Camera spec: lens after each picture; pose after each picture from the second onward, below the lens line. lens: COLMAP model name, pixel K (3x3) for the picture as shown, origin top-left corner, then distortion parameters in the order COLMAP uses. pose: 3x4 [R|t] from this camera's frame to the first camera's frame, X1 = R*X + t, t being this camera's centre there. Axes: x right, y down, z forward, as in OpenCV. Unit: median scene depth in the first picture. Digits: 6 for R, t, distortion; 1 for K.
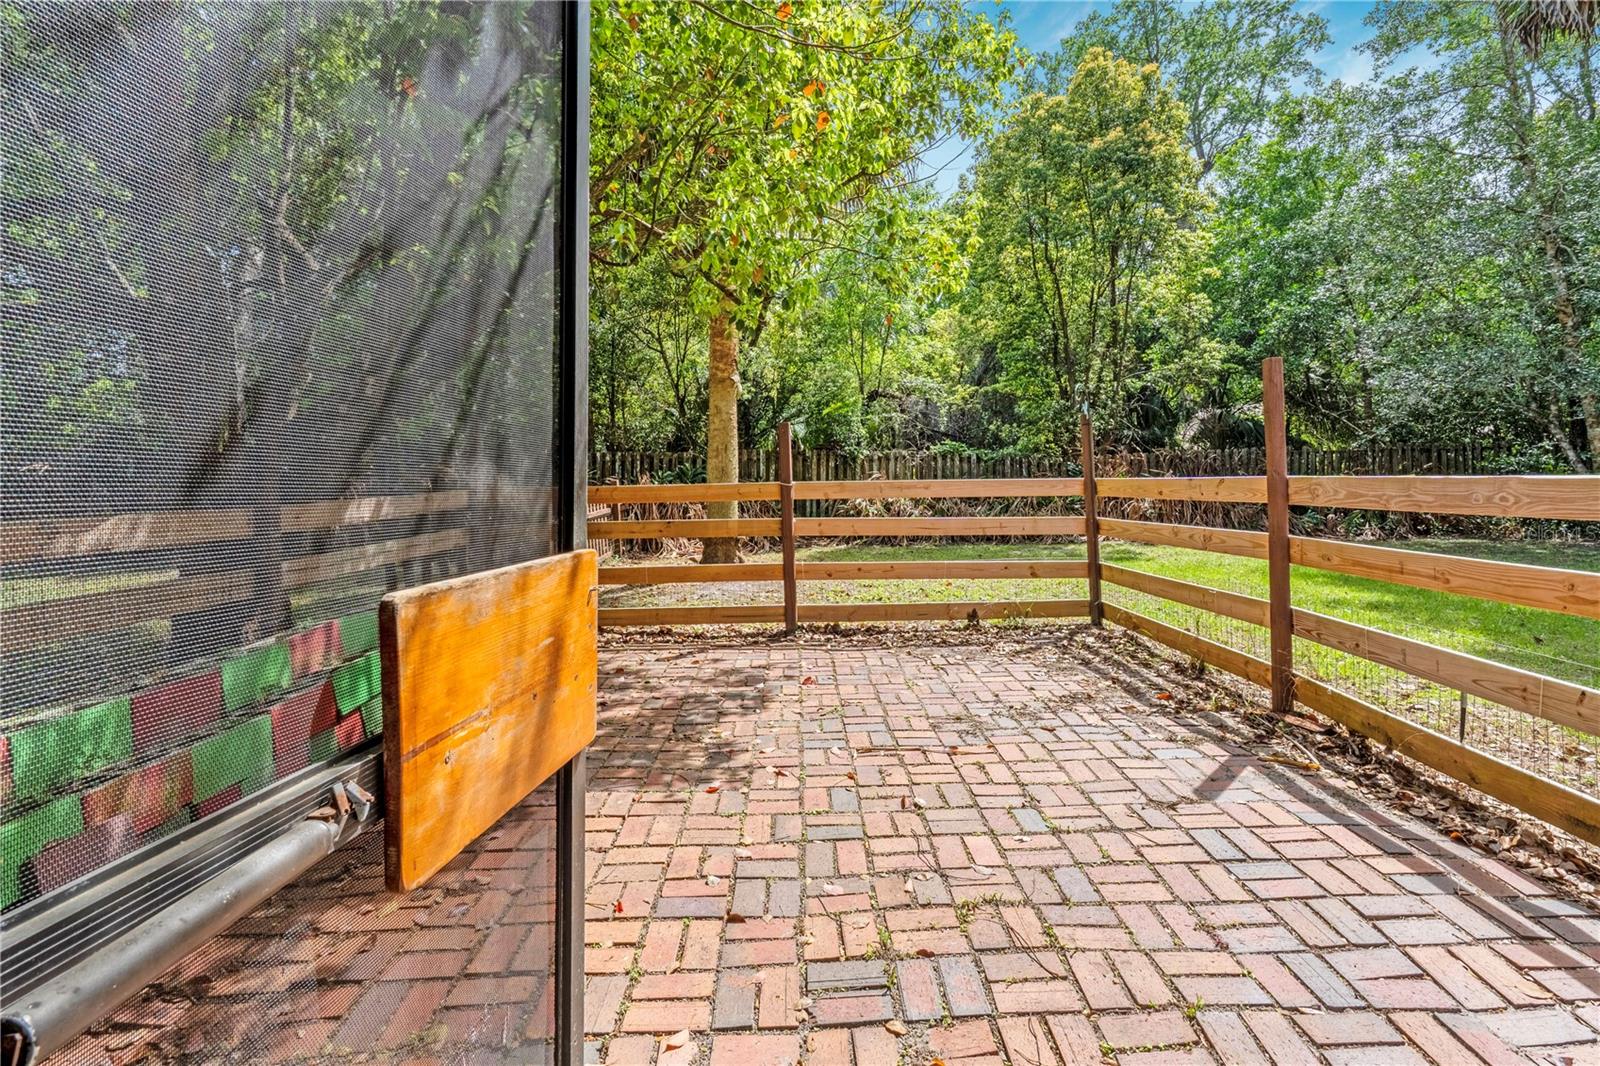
lens RADIAL K [[755.1, 0, 806.2], [0, 755.1, 534.0], [0, 0, 1]] dist [-0.000054, 0.000333]
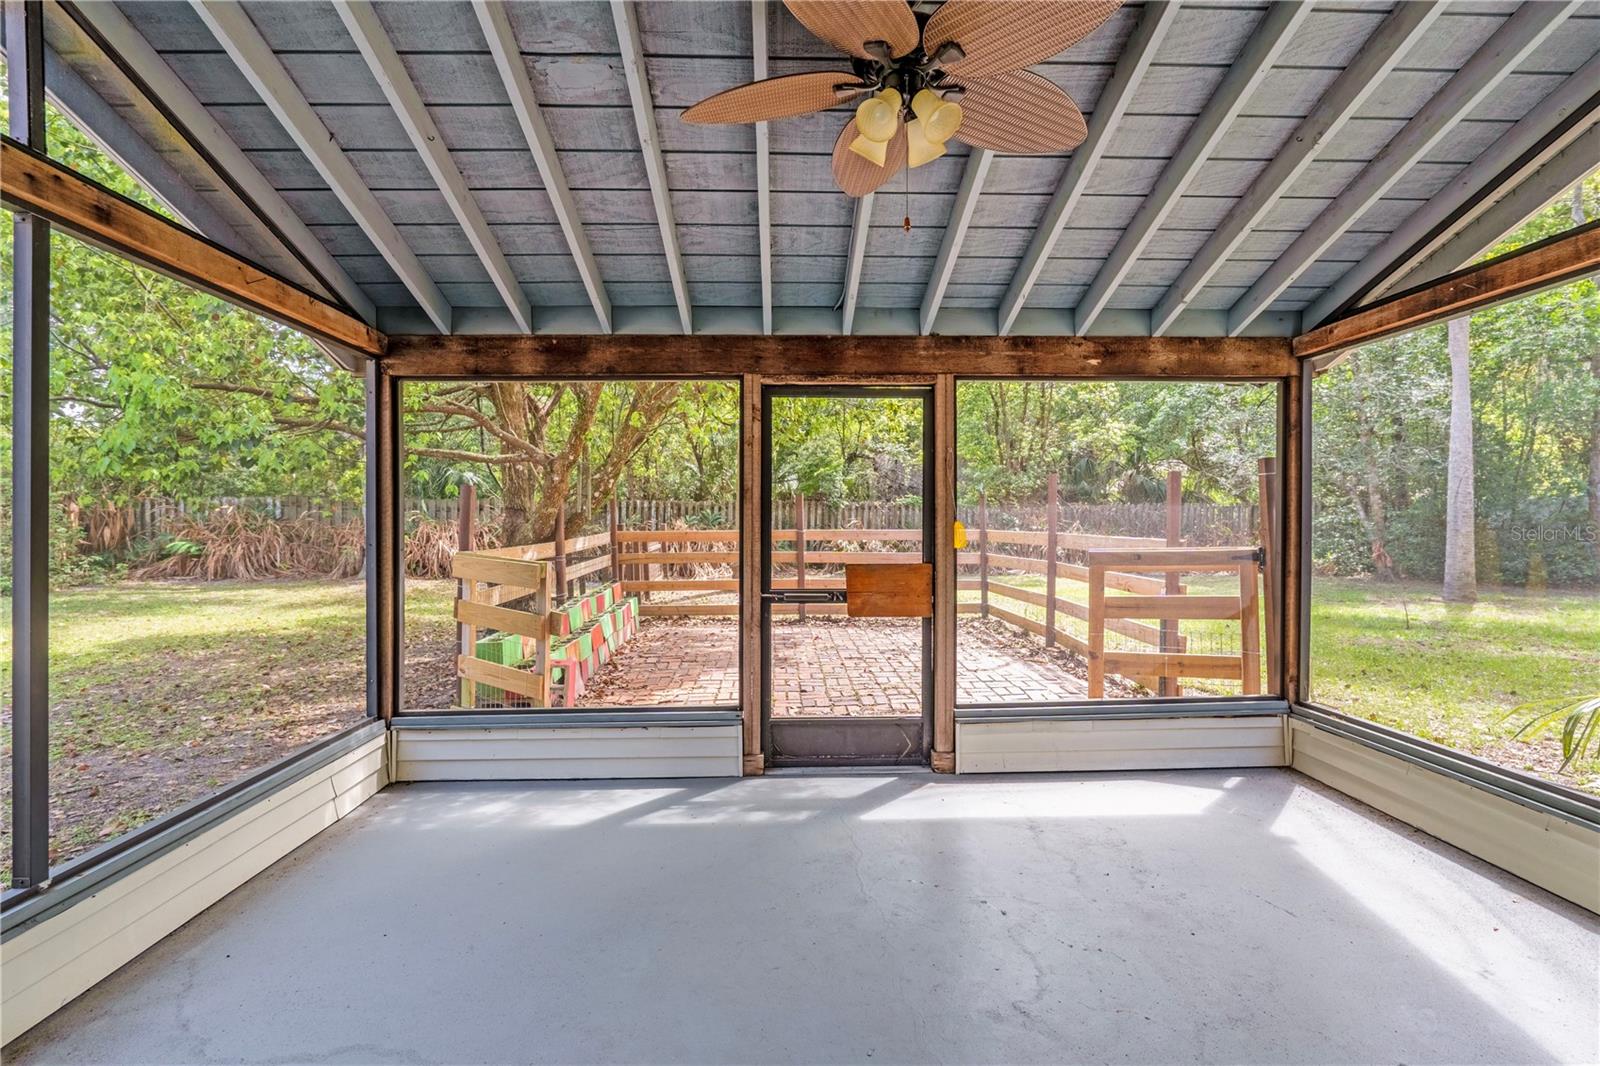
lens RADIAL K [[755.1, 0, 806.2], [0, 755.1, 534.0], [0, 0, 1]] dist [-0.000054, 0.000333]
pose [[0.999451, 0.014137, 0.029965, -0.028520], [-0.012592, 0.998613, -0.051116, 0.011429], [-0.030646, 0.050711, 0.998243, -0.299883]]
